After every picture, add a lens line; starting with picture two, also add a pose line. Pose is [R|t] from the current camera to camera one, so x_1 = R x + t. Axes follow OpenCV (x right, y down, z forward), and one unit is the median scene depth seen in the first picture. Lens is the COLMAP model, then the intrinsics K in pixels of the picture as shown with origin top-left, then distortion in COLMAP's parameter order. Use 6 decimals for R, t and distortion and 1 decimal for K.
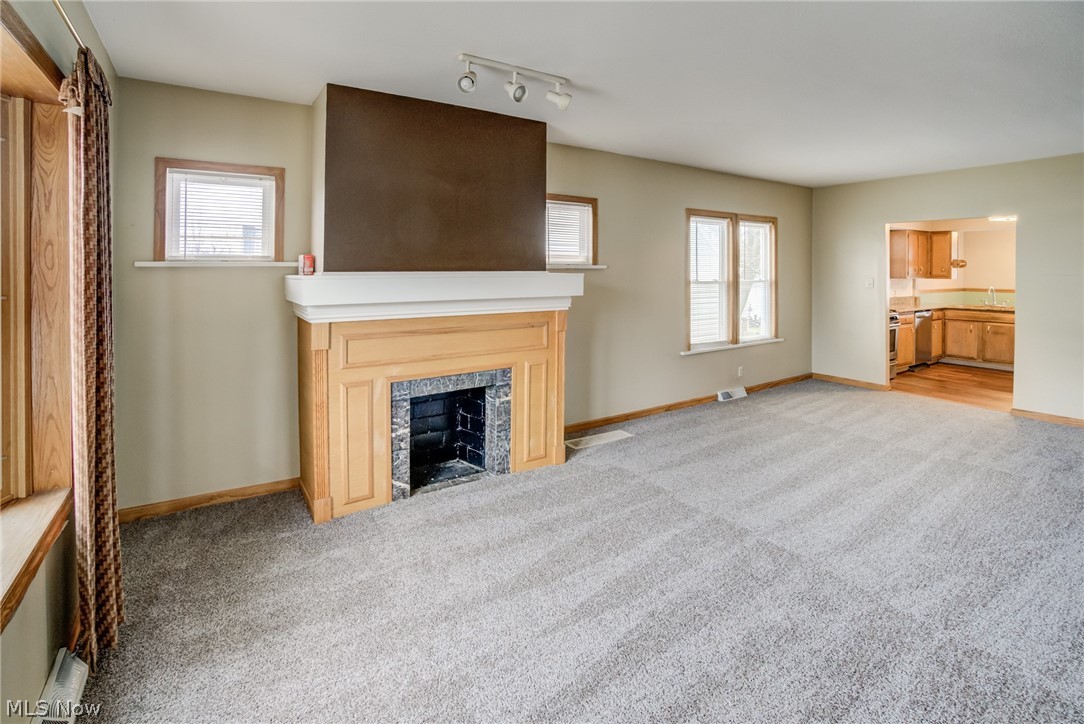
lens RADIAL K [[503.7, 0, 539.9], [0, 503.7, 264.0], [0, 0, 1]] dist [-0.036560, 0.010399]
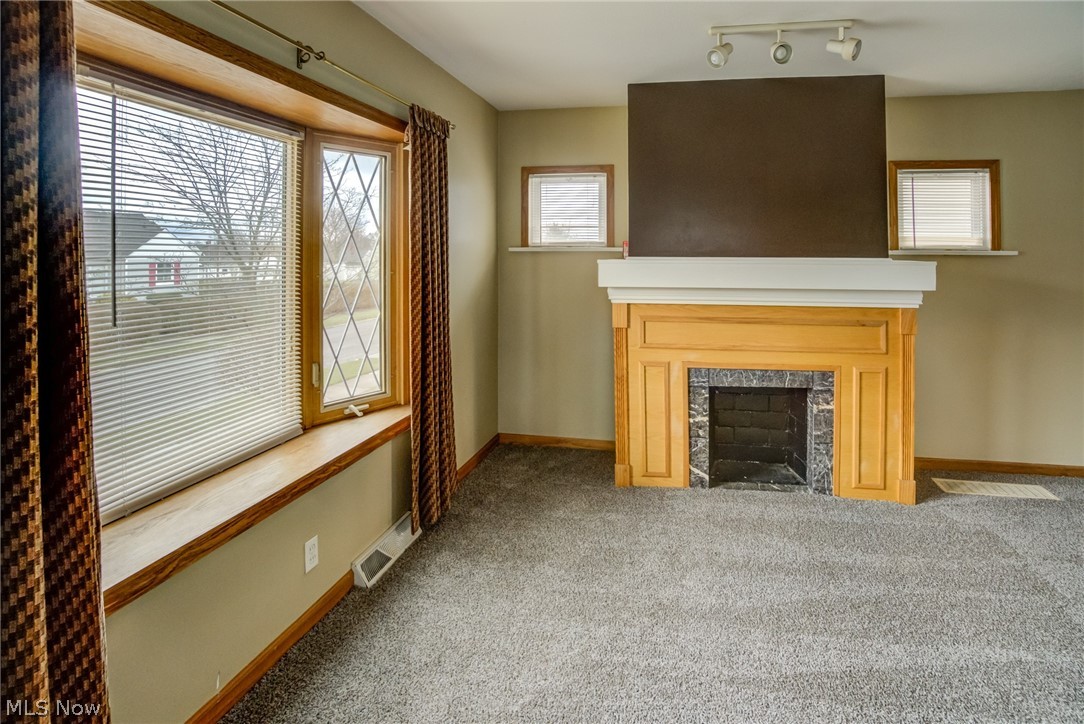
lens RADIAL K [[503.7, 0, 571.9], [0, 503.7, 242.2], [0, 0, 1]] dist [-0.036560, 0.010399]
pose [[0.759218, -0.008283, -0.650783, 0.168268], [0.001514, 0.999939, -0.010961, -0.003717], [0.650834, 0.007336, 0.759184, 0.077738]]
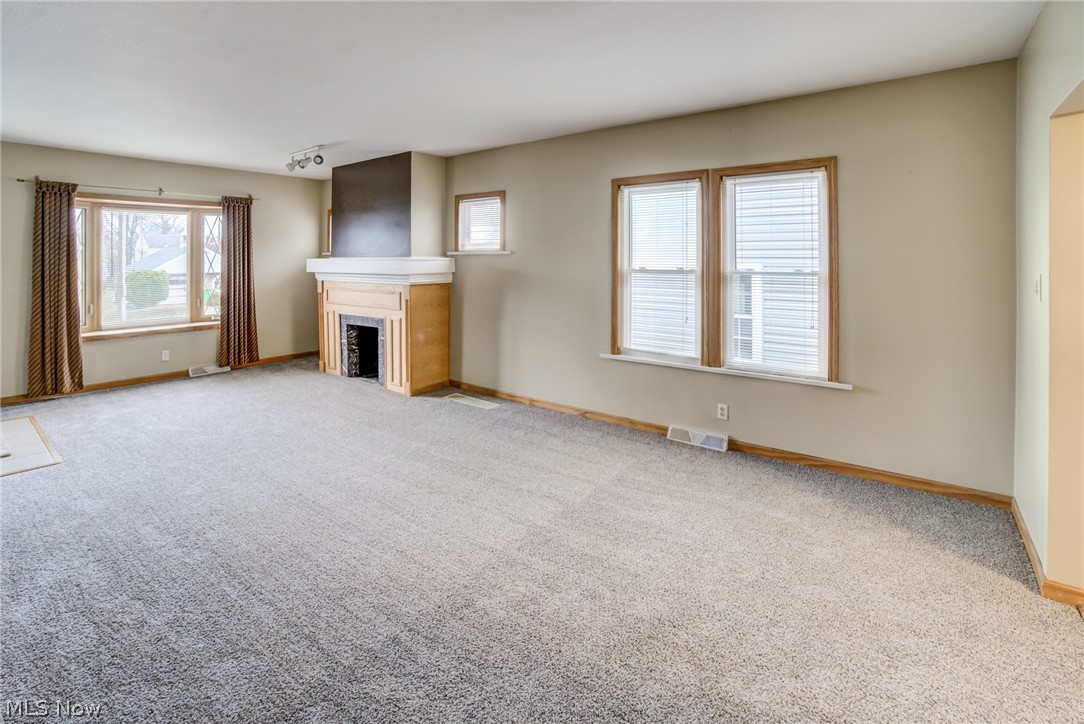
lens RADIAL K [[503.7, 0, 552.2], [0, 503.7, 257.0], [0, 0, 1]] dist [-0.036560, 0.010399]
pose [[0.347429, 0.000124, -0.937706, 1.689472], [0.013047, 0.999903, 0.004966, 0.015402], [0.937615, -0.013959, 0.347394, 1.025395]]
